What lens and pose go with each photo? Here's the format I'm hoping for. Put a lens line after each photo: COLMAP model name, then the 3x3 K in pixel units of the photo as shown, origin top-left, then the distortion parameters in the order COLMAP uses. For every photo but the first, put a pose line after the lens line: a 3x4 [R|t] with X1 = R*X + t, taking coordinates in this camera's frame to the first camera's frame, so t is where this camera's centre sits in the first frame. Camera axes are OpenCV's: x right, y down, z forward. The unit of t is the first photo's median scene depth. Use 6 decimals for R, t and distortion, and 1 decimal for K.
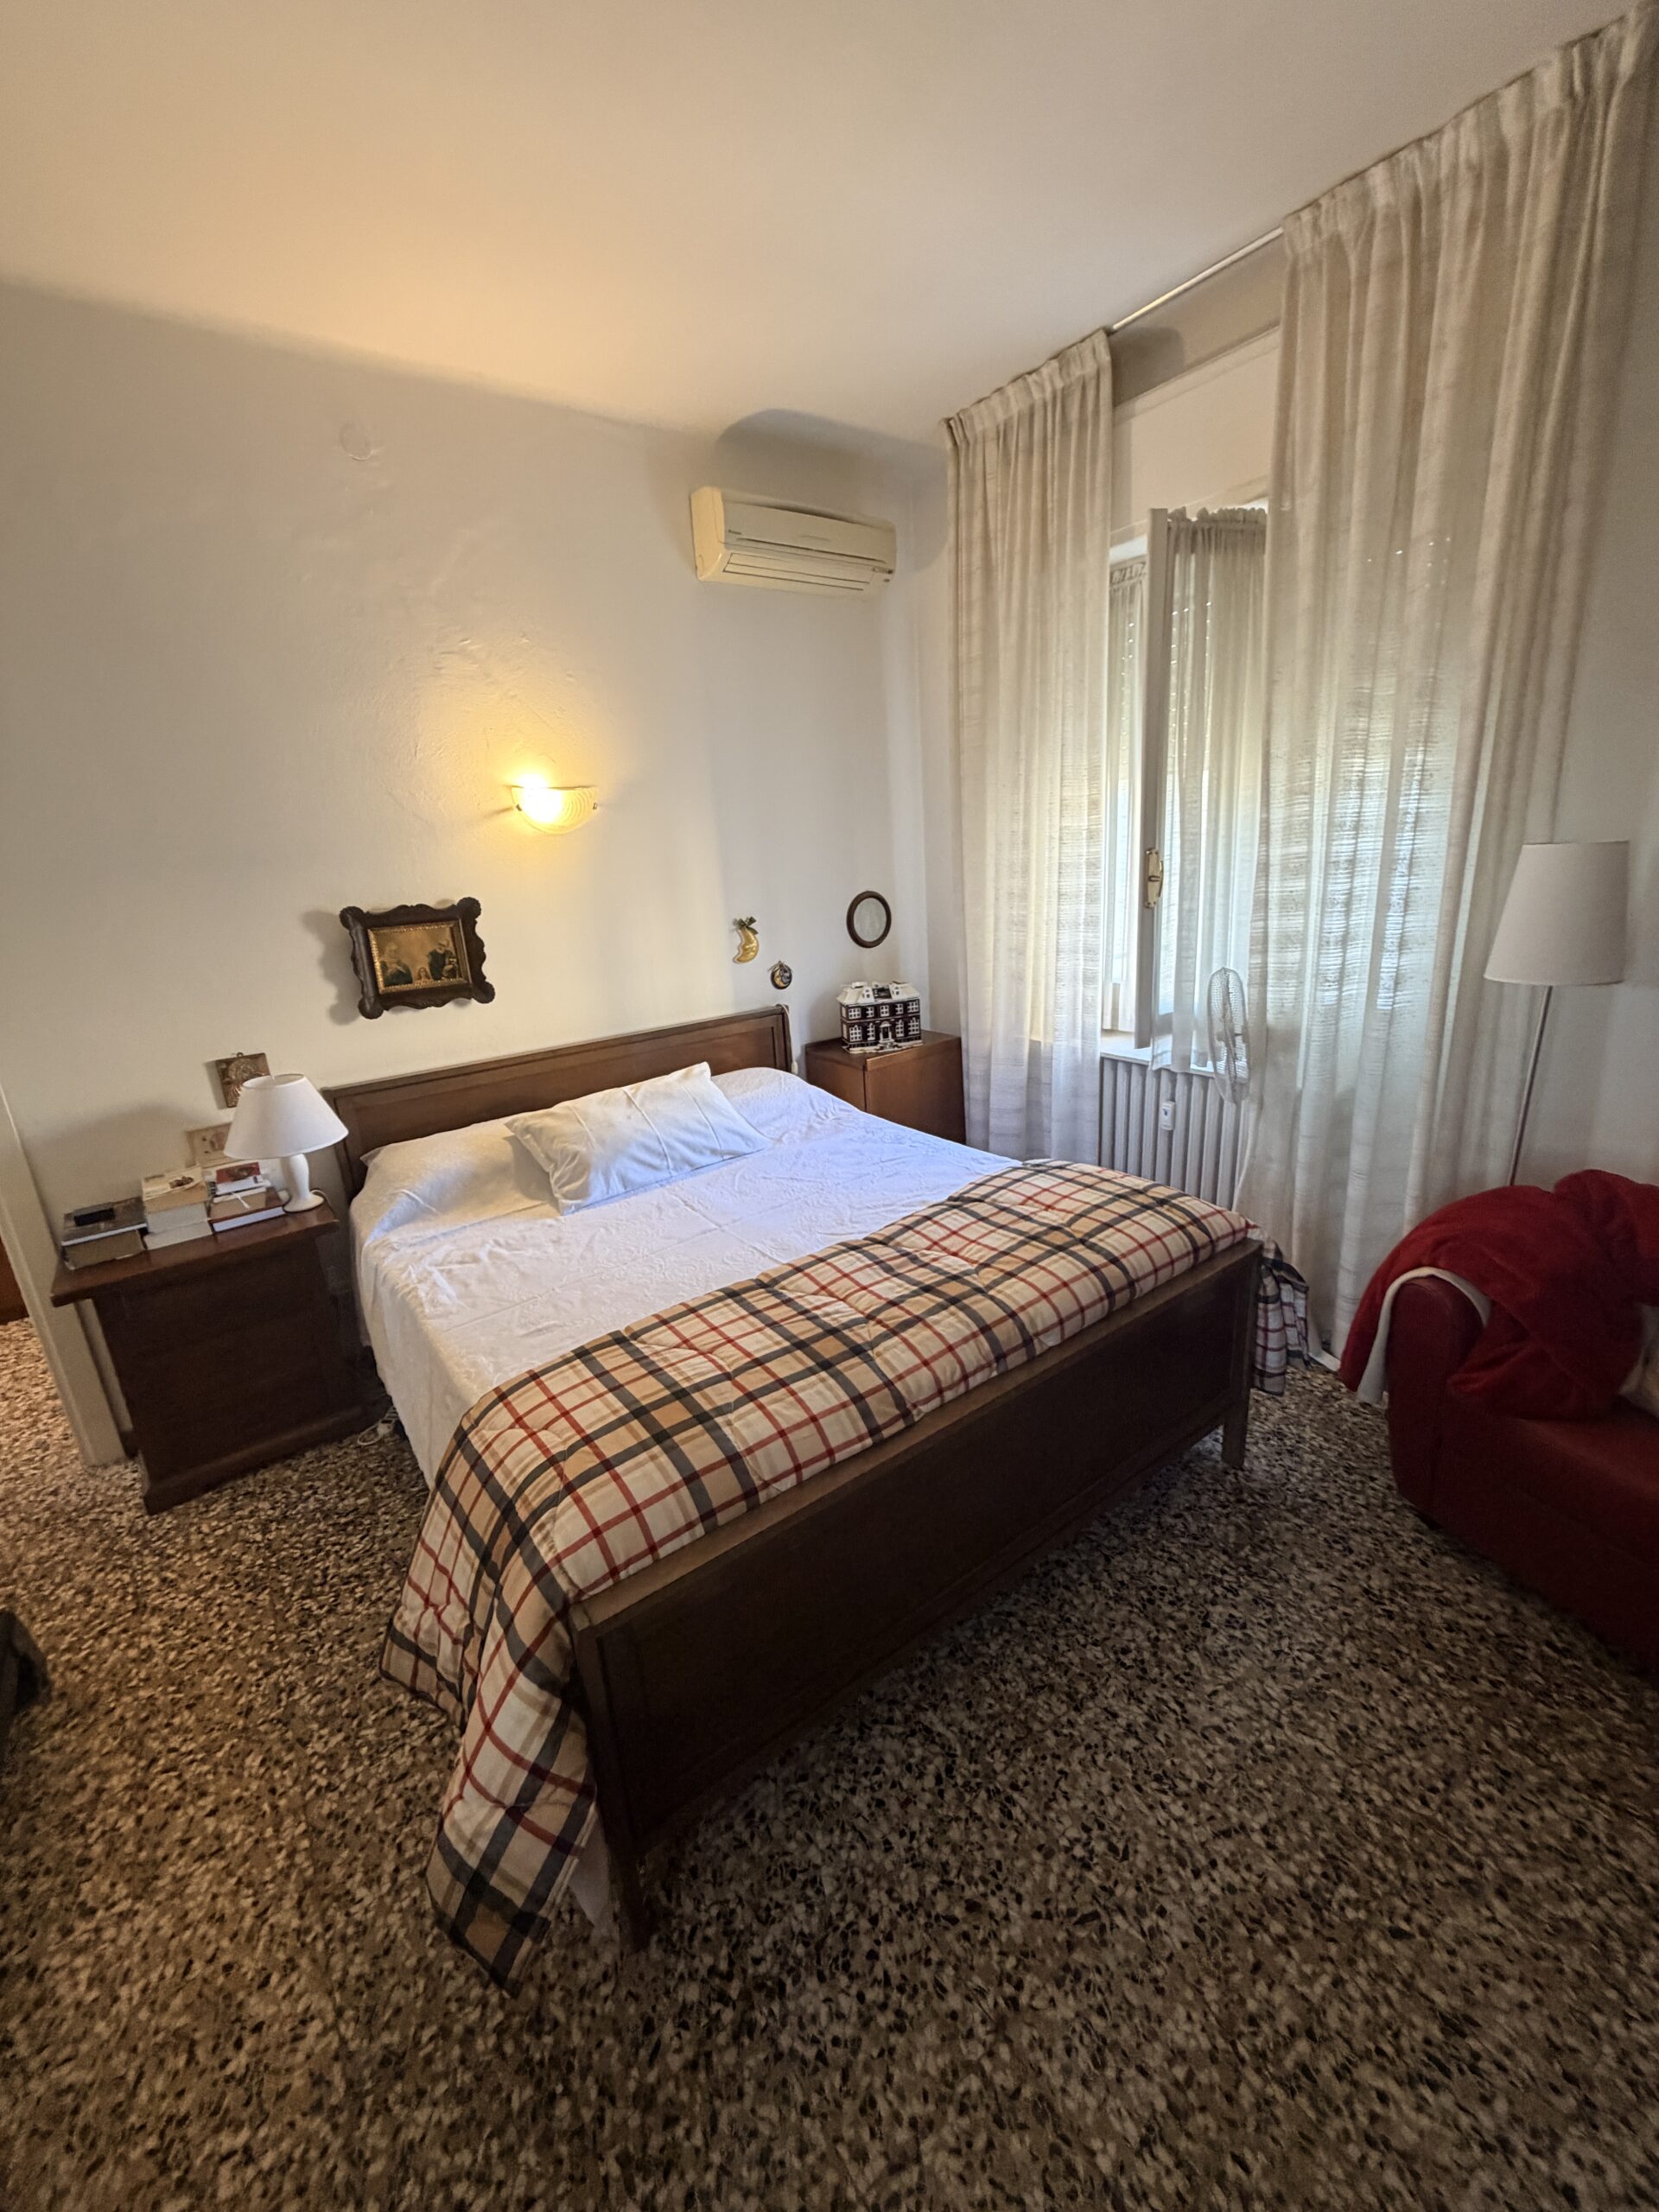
lens RADIAL K [[877.6, 0, 830.1], [0, 877.6, 1103.1], [0, 0, 1]] dist [0.000327, 0.000254]
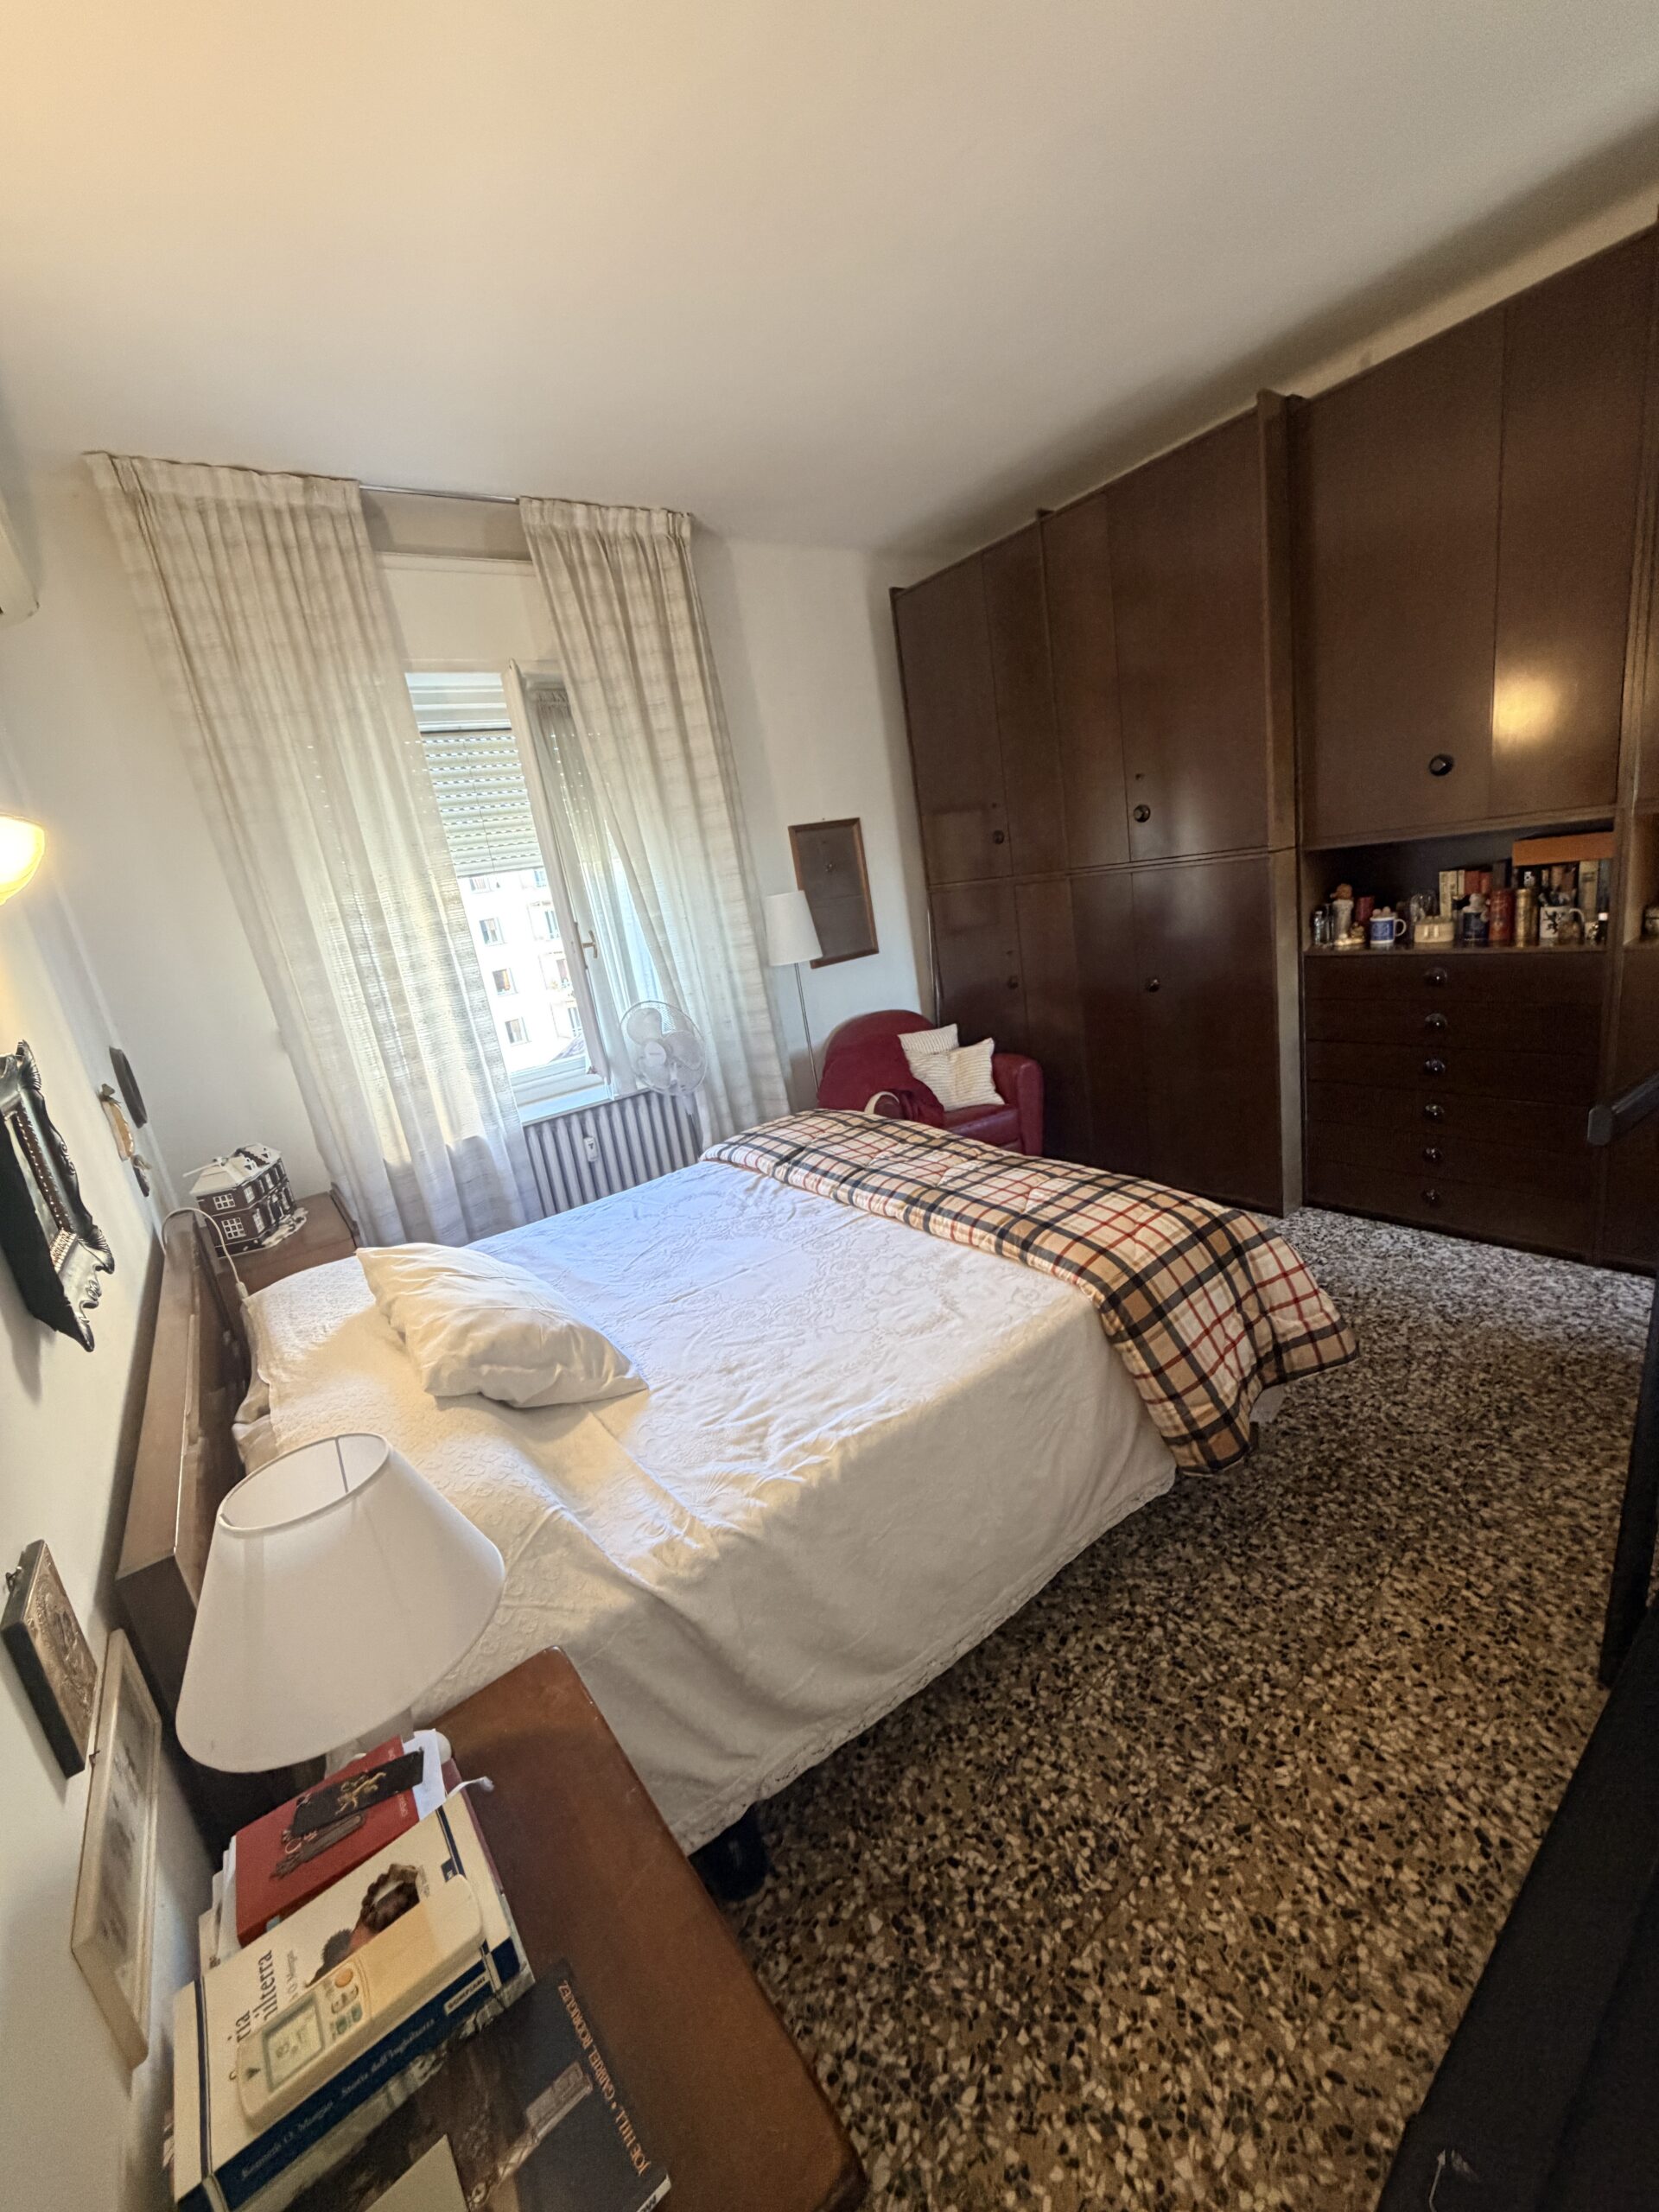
lens RADIAL K [[877.6, 0, 830.1], [0, 877.6, 1103.1], [0, 0, 1]] dist [0.000327, 0.000254]
pose [[0.013547, -0.192550, 0.981194, -1.433774], [0.425320, 0.889195, 0.168624, -0.194473], [-0.904941, 0.415037, 0.093941, 1.078593]]
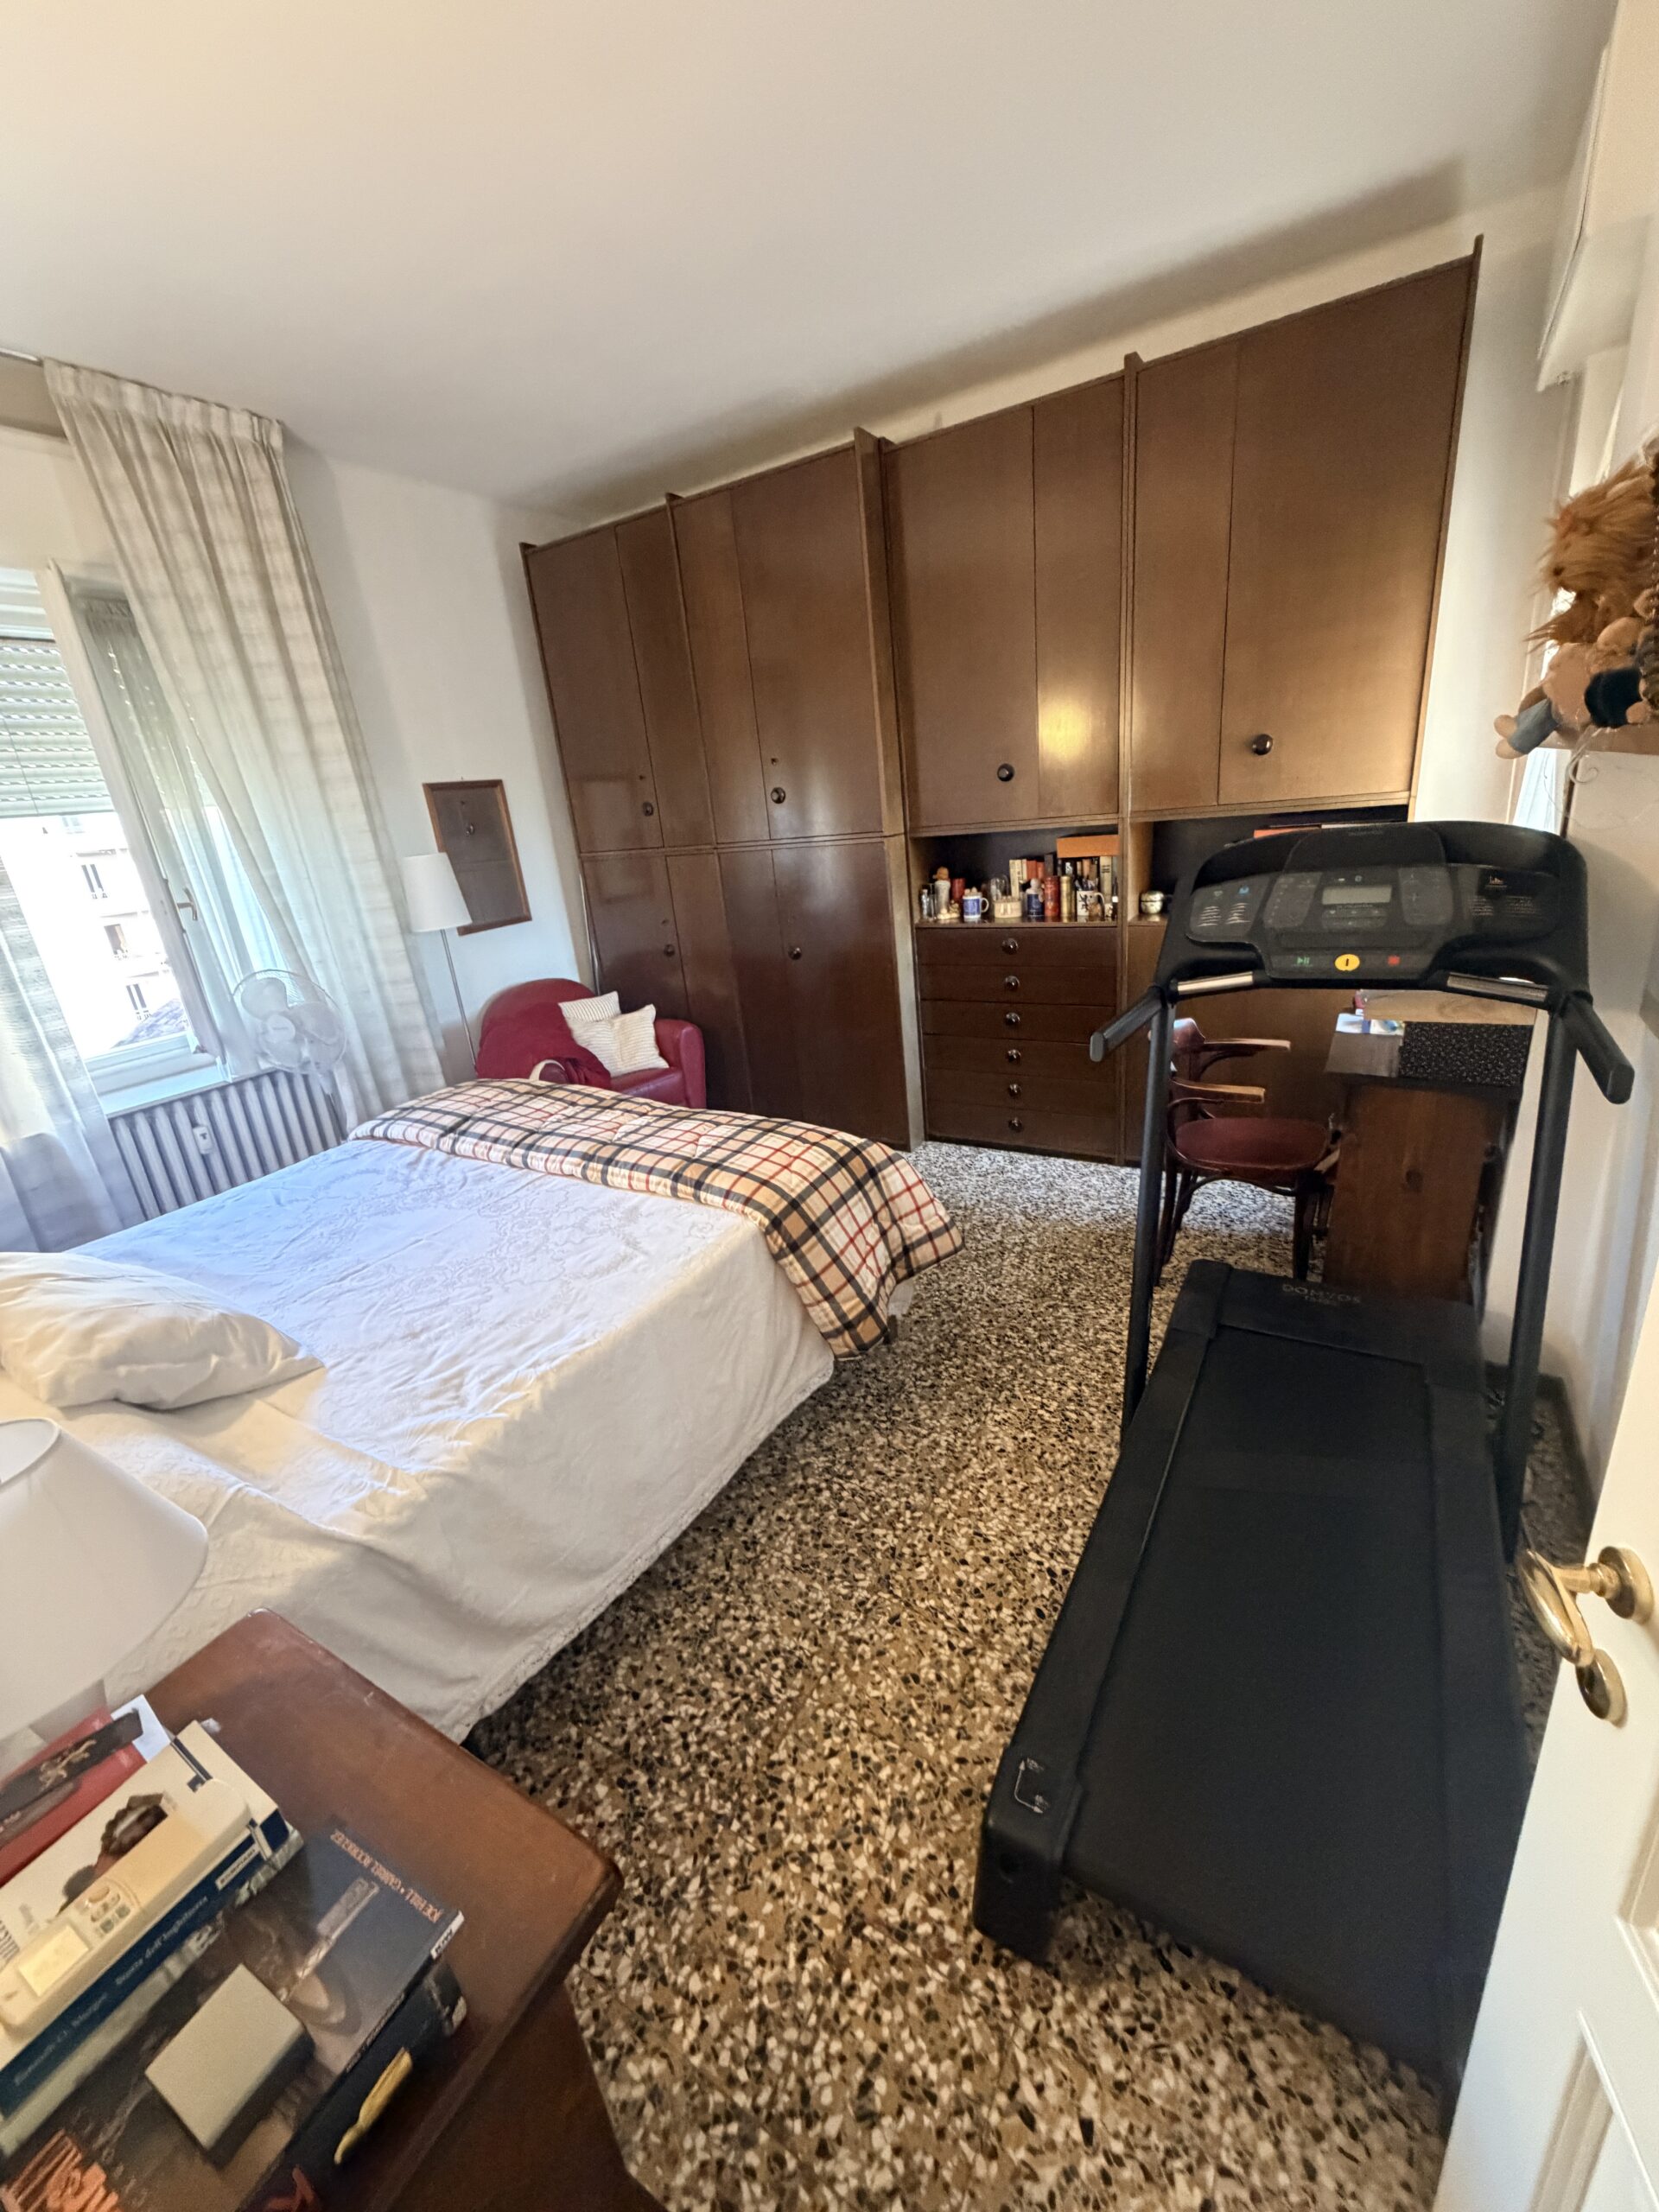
lens RADIAL K [[877.6, 0, 830.1], [0, 877.6, 1103.1], [0, 0, 1]] dist [0.000327, 0.000254]
pose [[-0.362134, -0.211670, 0.907775, -1.543205], [0.376727, 0.857557, 0.350247, -0.202486], [-0.852605, 0.468819, -0.230809, 1.108249]]
